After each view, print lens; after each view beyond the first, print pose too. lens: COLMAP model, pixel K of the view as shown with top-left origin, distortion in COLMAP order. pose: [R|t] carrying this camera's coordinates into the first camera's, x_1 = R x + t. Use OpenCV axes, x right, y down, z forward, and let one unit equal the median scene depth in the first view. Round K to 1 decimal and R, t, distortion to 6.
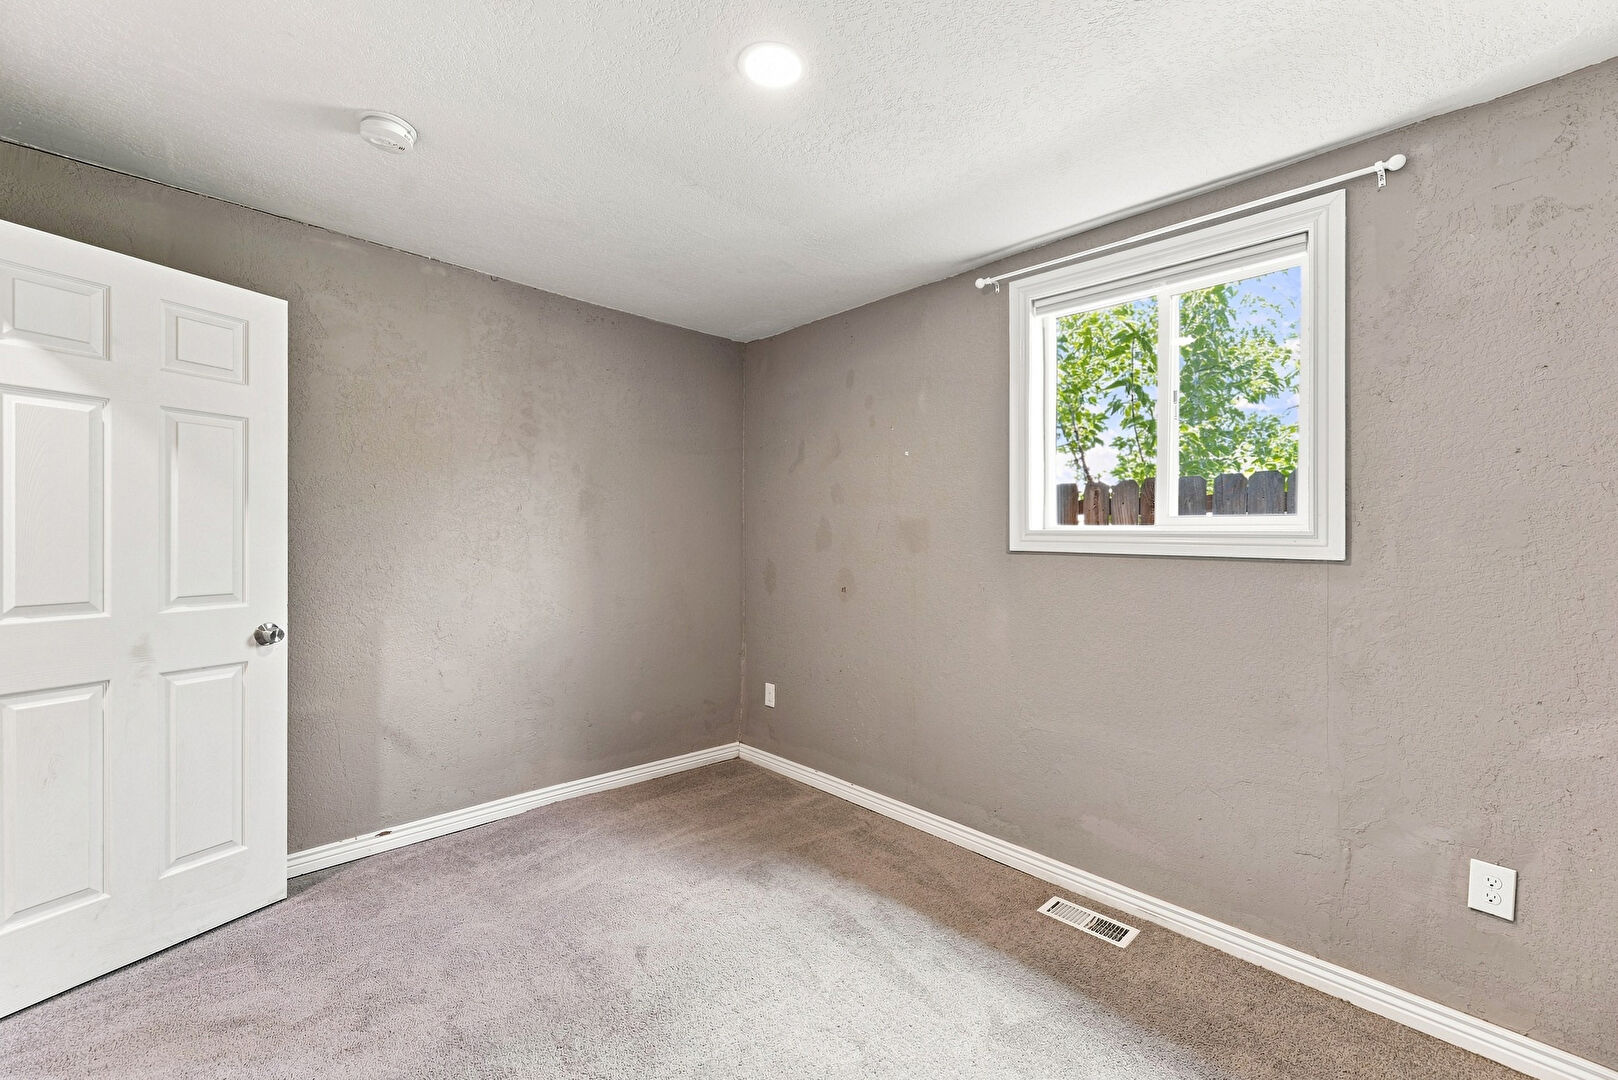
lens RADIAL K [[664.2, 0, 819.6], [0, 664.2, 548.7], [0, 0, 1]] dist [-0.000420, -0.000290]
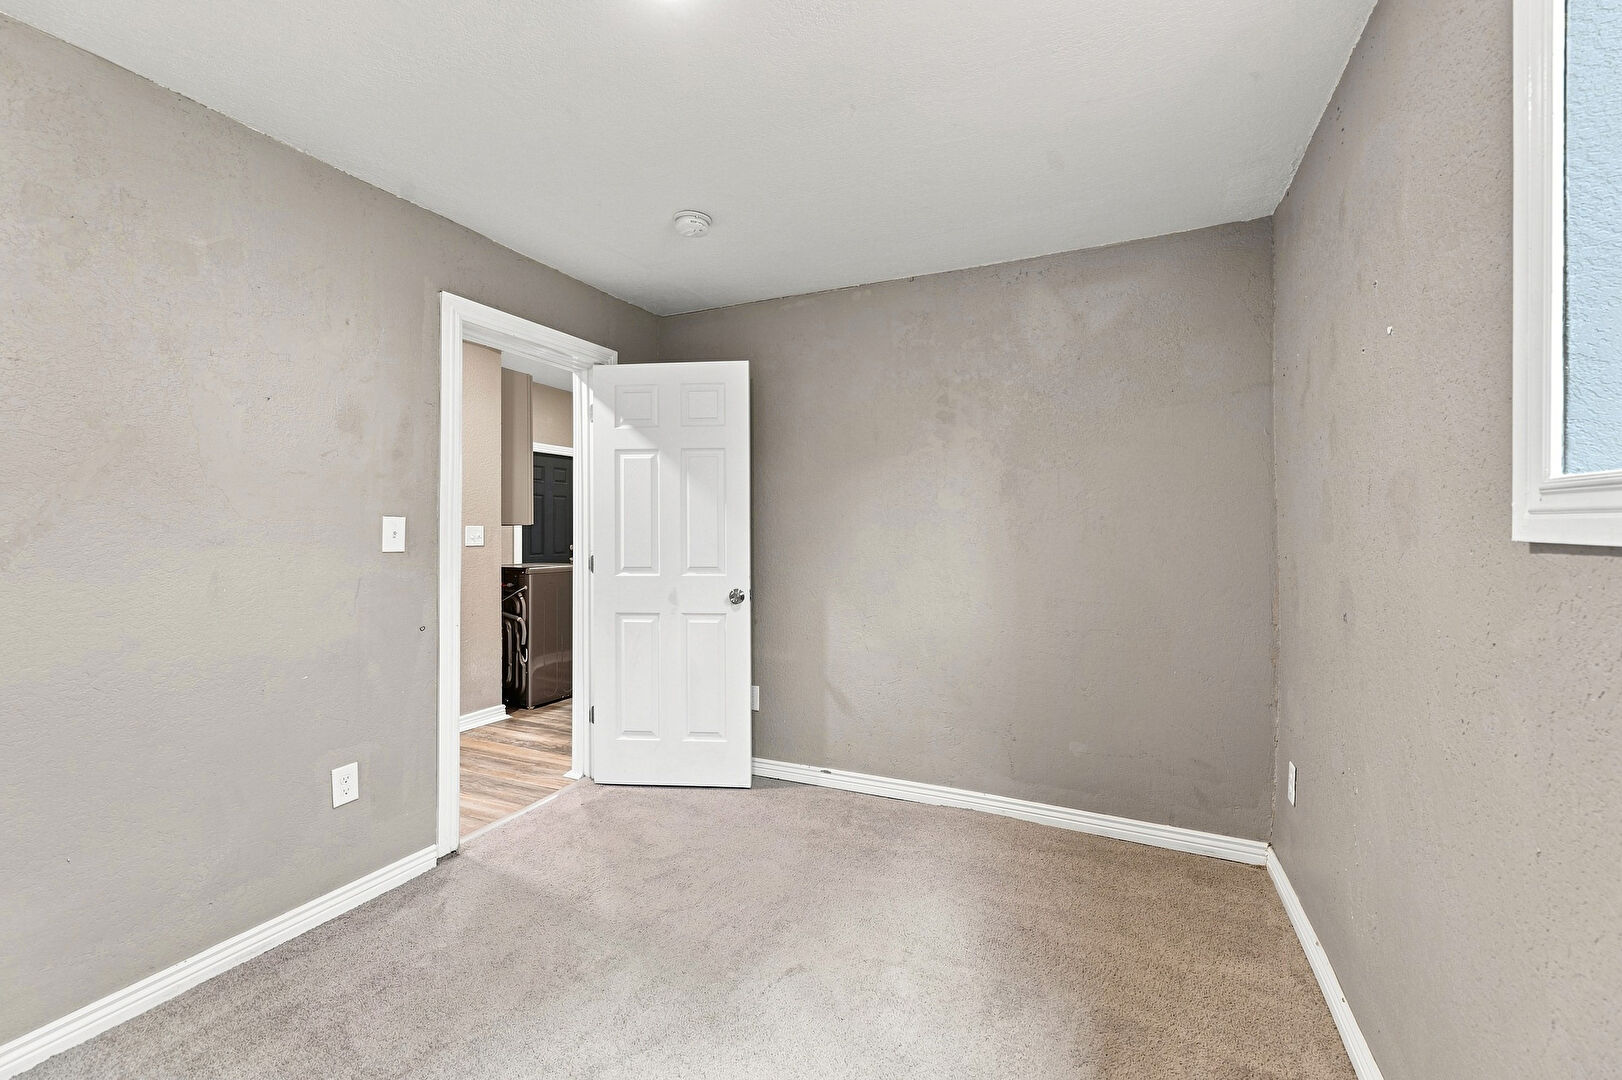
lens RADIAL K [[672.3, 0, 809.7], [0, 672.3, 533.8], [0, 0, 1]] dist [-0.000739, -0.000218]
pose [[0.347759, -0.006263, -0.937563, 0.498810], [-0.007187, 0.999931, -0.009345, 0.005174], [0.937556, 0.009988, 0.347690, 0.548128]]
